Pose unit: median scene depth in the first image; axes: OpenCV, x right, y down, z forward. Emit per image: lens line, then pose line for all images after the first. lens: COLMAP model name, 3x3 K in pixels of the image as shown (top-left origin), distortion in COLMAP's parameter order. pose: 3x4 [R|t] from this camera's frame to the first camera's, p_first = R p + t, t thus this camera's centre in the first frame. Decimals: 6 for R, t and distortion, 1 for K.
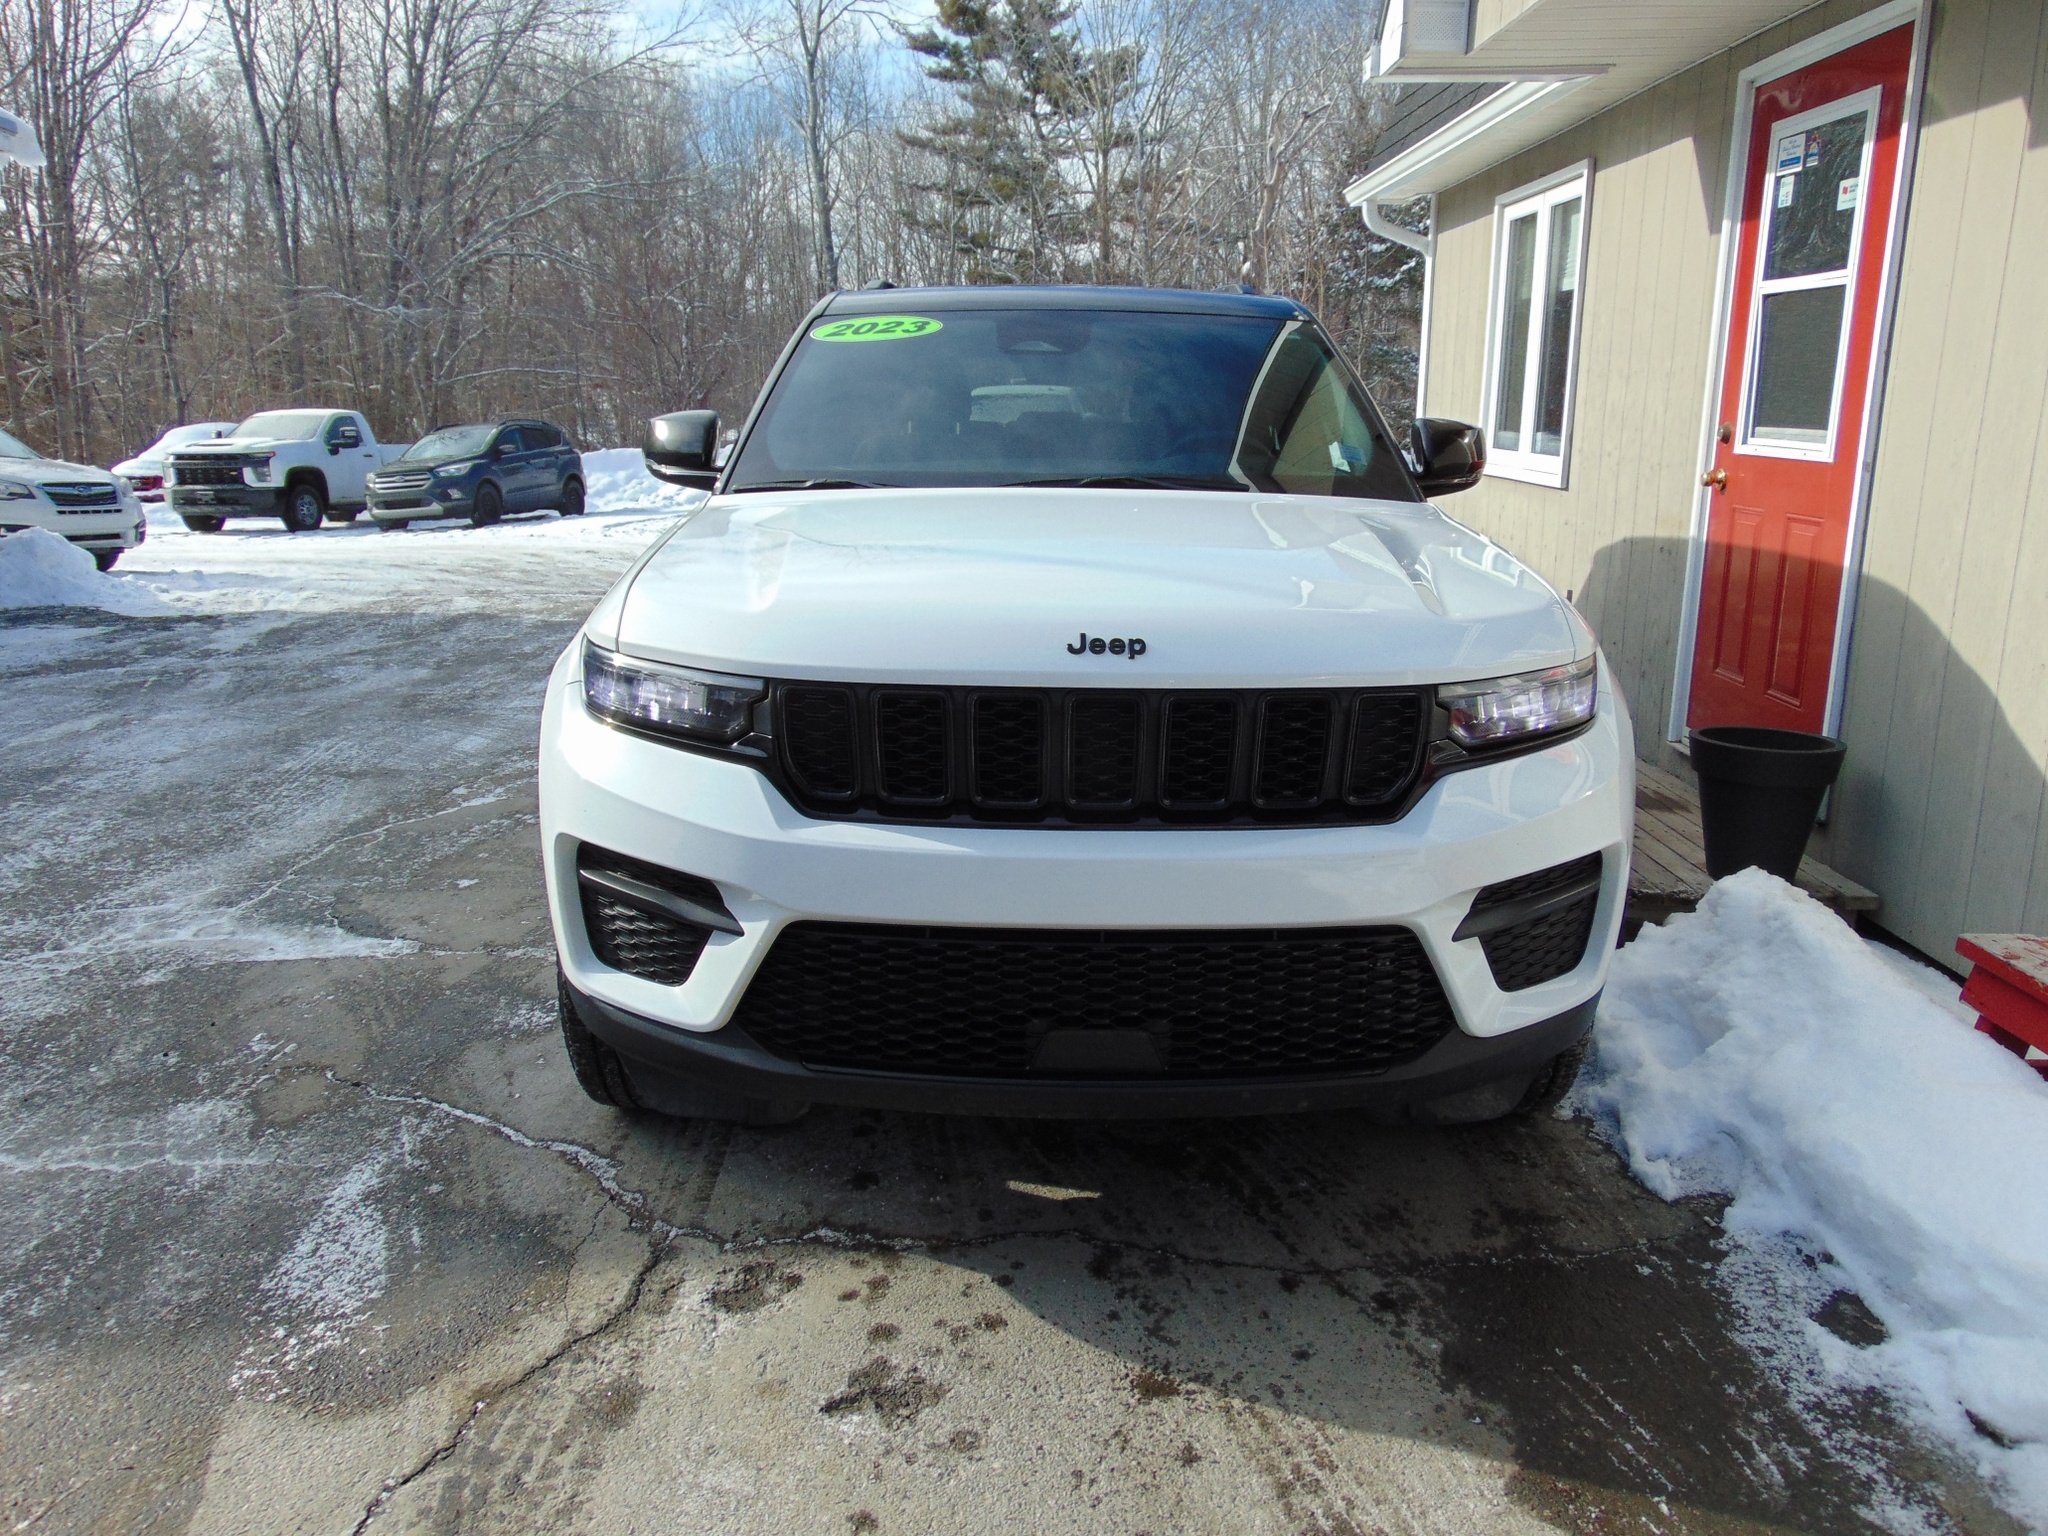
lens RADIAL K [[1525.5, 0, 1024.0], [0, 1525.5, 768.0], [0, 0, 1]] dist [-0.025788, 0.060594]
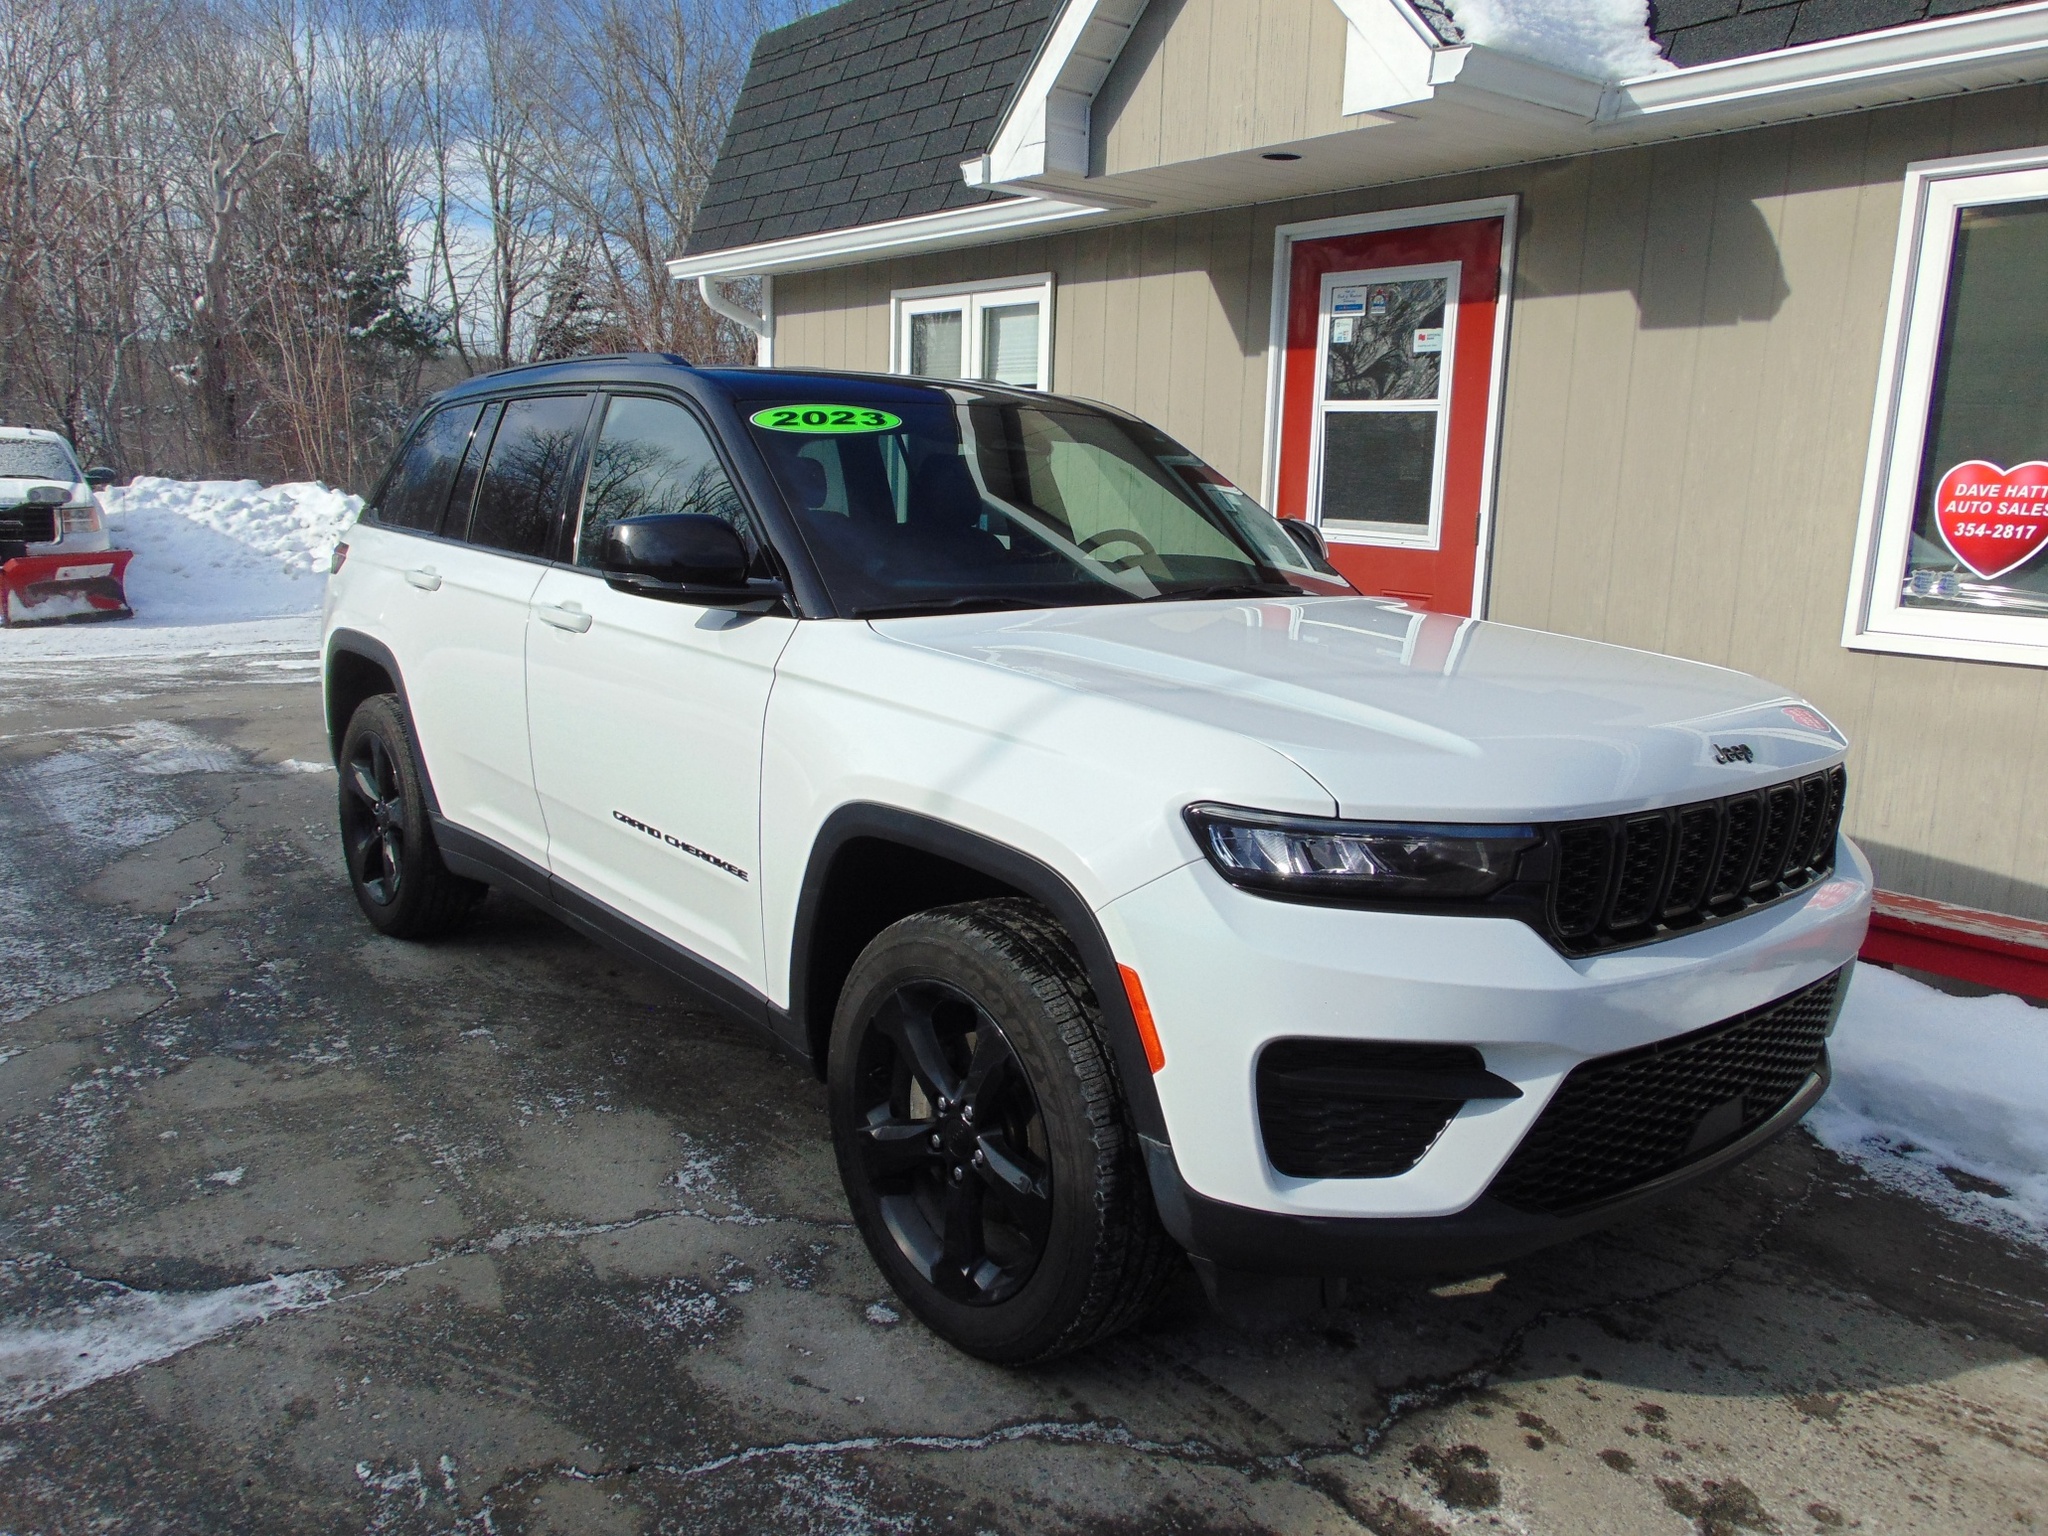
lens RADIAL K [[1525.5, 0, 1024.0], [0, 1525.5, 768.0], [0, 0, 1]] dist [-0.025788, 0.060594]
pose [[0.776471, -0.103813, 0.621543, -0.579905], [0.125219, 0.992086, 0.009271, -0.082127], [-0.617587, 0.070630, 0.783325, 0.254812]]
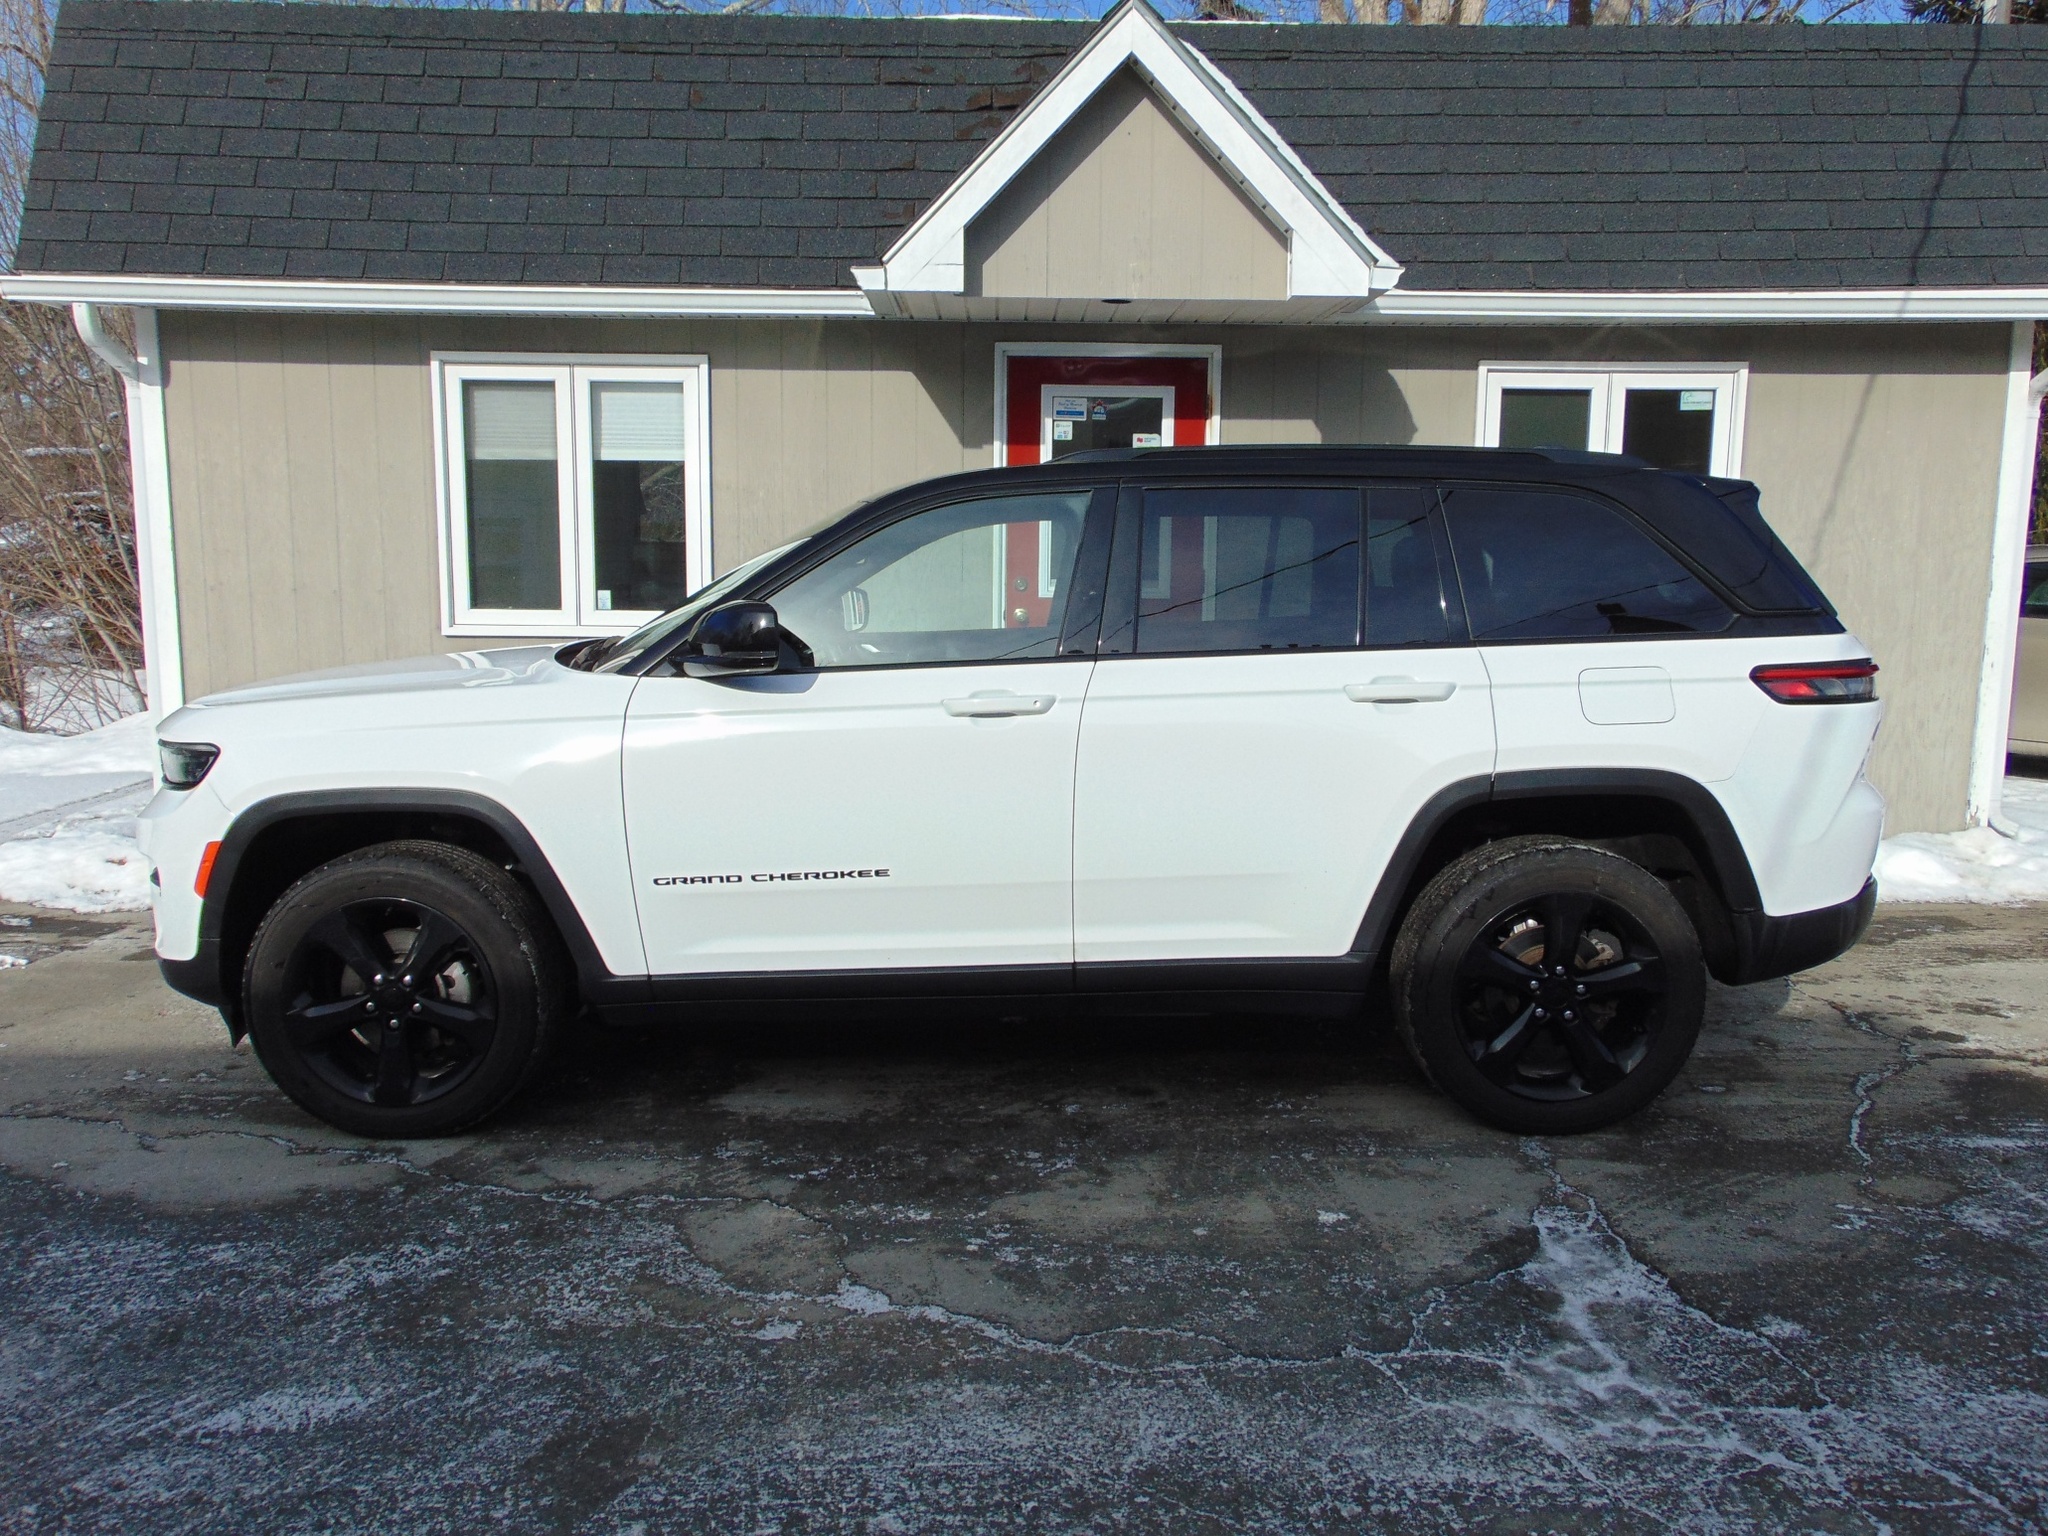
lens RADIAL K [[1529.0, 0, 1024.0], [0, 1529.0, 768.0], [0, 0, 1]] dist [-0.031756, 0.064260]
pose [[-0.015539, -0.152981, 0.988107, -1.264052], [0.231770, 0.960760, 0.152392, -0.340978], [-0.972647, 0.231381, 0.020527, 1.261252]]
